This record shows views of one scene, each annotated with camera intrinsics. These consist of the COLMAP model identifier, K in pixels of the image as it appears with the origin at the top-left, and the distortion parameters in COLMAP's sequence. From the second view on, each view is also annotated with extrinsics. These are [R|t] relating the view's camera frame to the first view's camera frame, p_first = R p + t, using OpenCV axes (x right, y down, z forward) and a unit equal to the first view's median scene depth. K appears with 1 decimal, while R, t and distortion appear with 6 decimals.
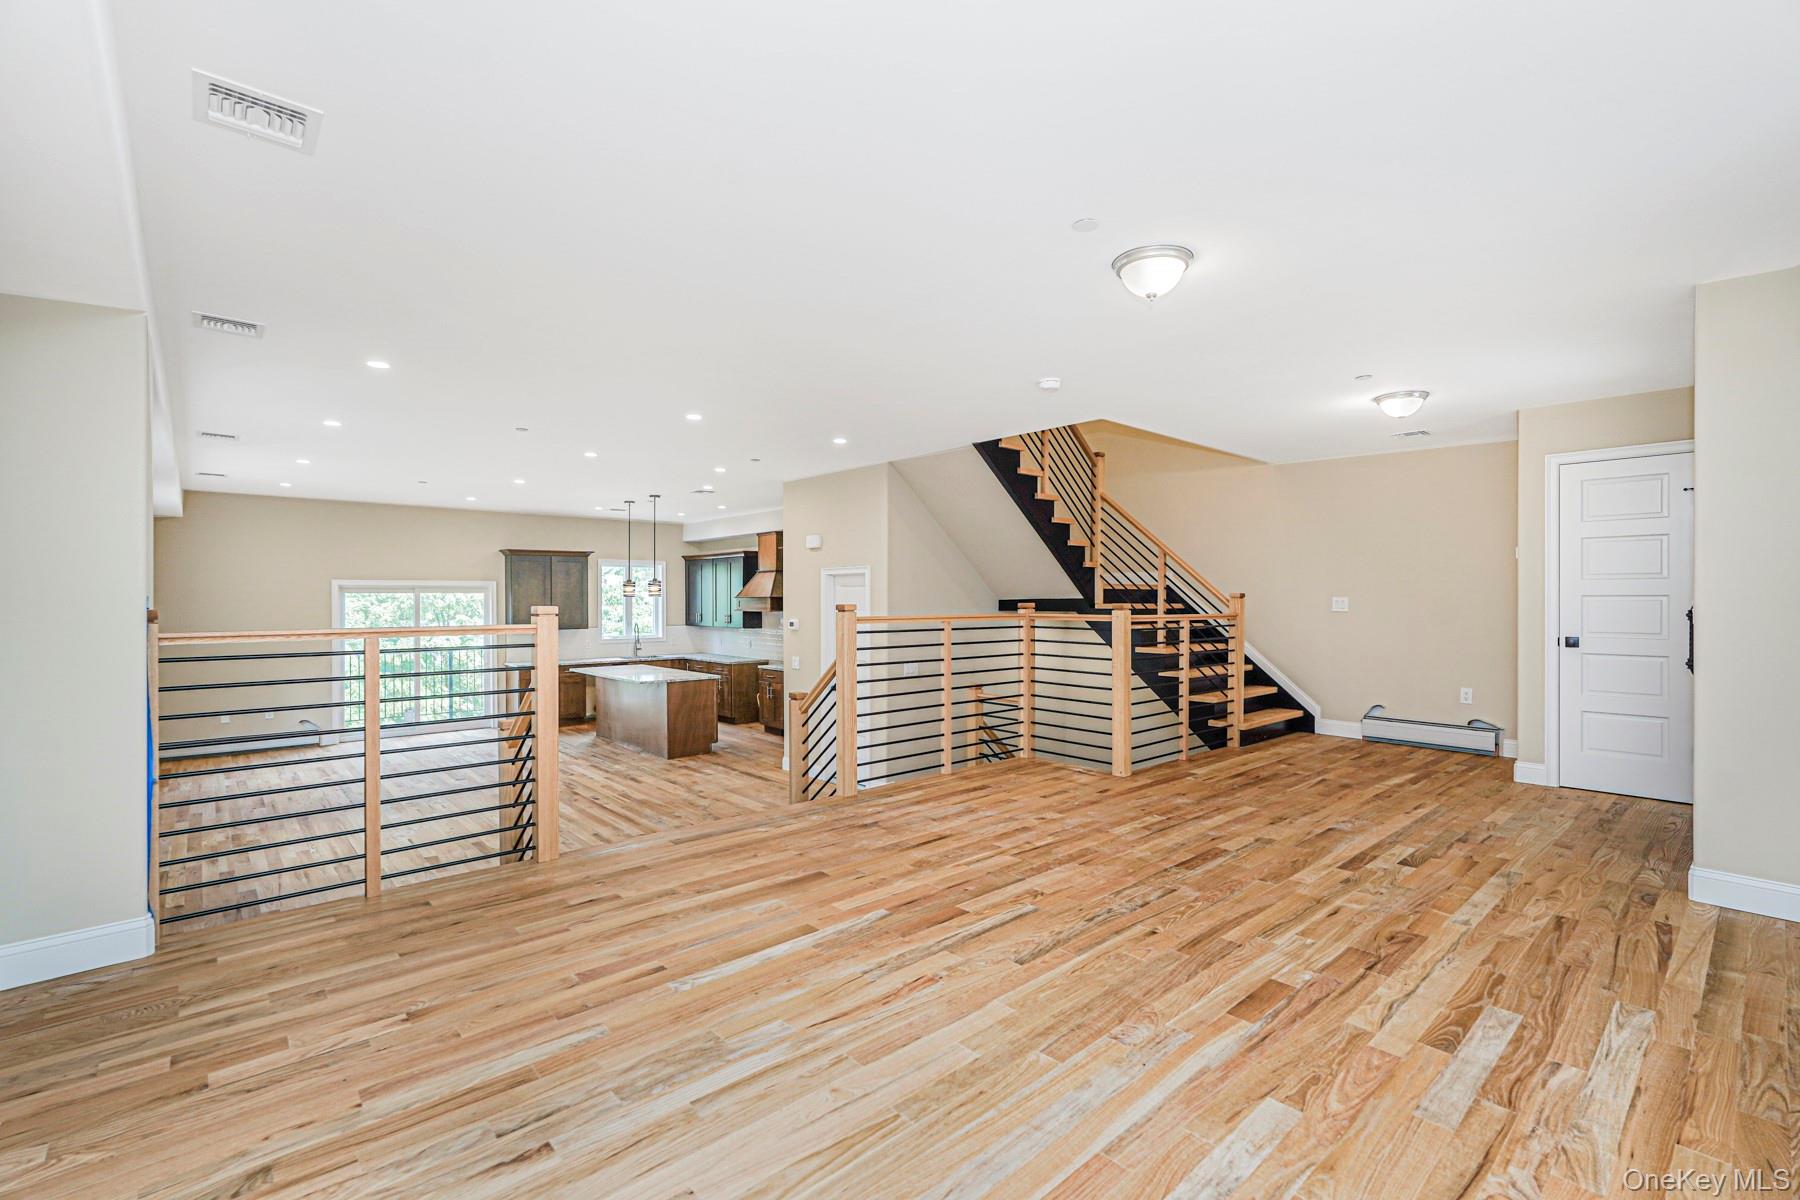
lens RADIAL K [[795.4, 0, 902.7], [0, 795.4, 598.6], [0, 0, 1]] dist [-0.011487, 0.003680]
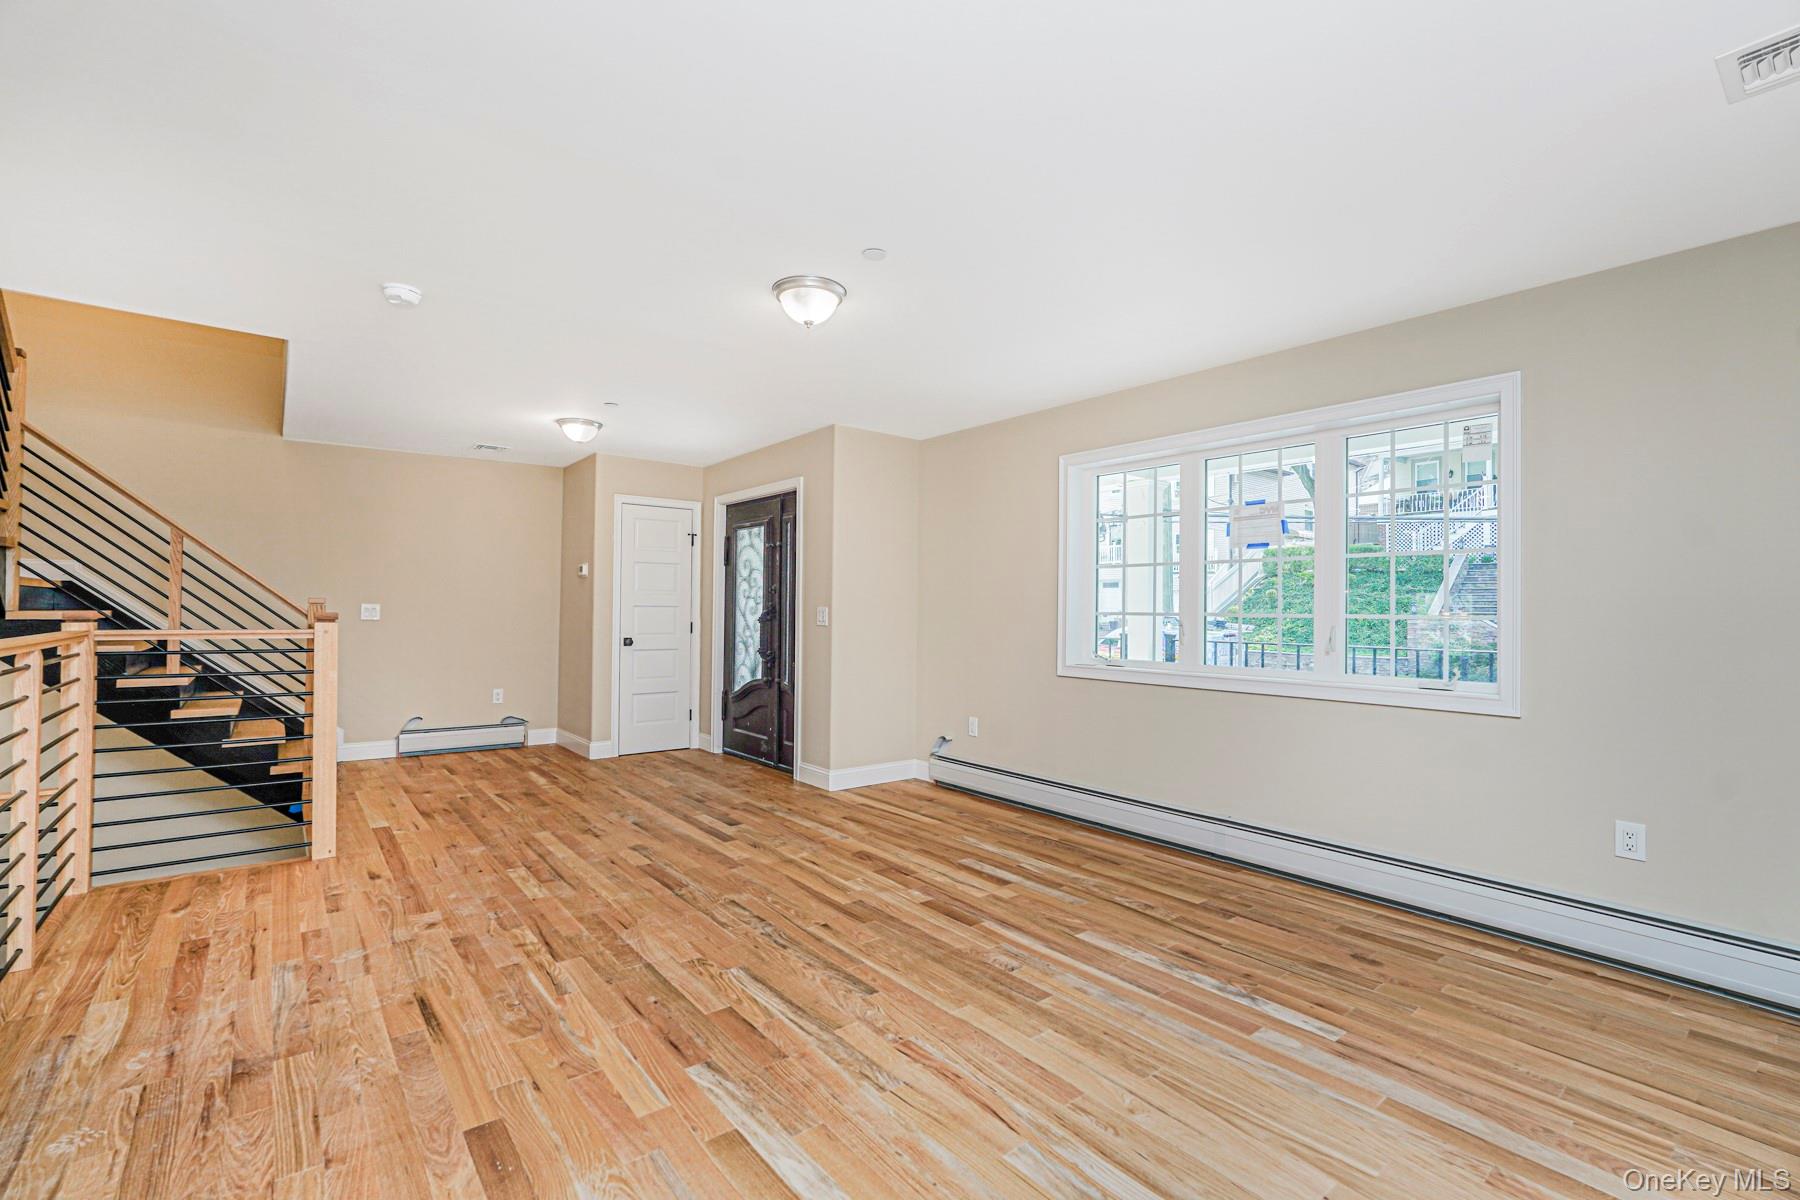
lens RADIAL K [[795.4, 0, 905.6], [0, 795.4, 603.3], [0, 0, 1]] dist [-0.011487, 0.003680]
pose [[0.054582, 0.009762, 0.998462, -0.551655], [-0.010870, 0.999899, -0.009182, -0.001053], [-0.998450, -0.010352, 0.054683, 0.622310]]
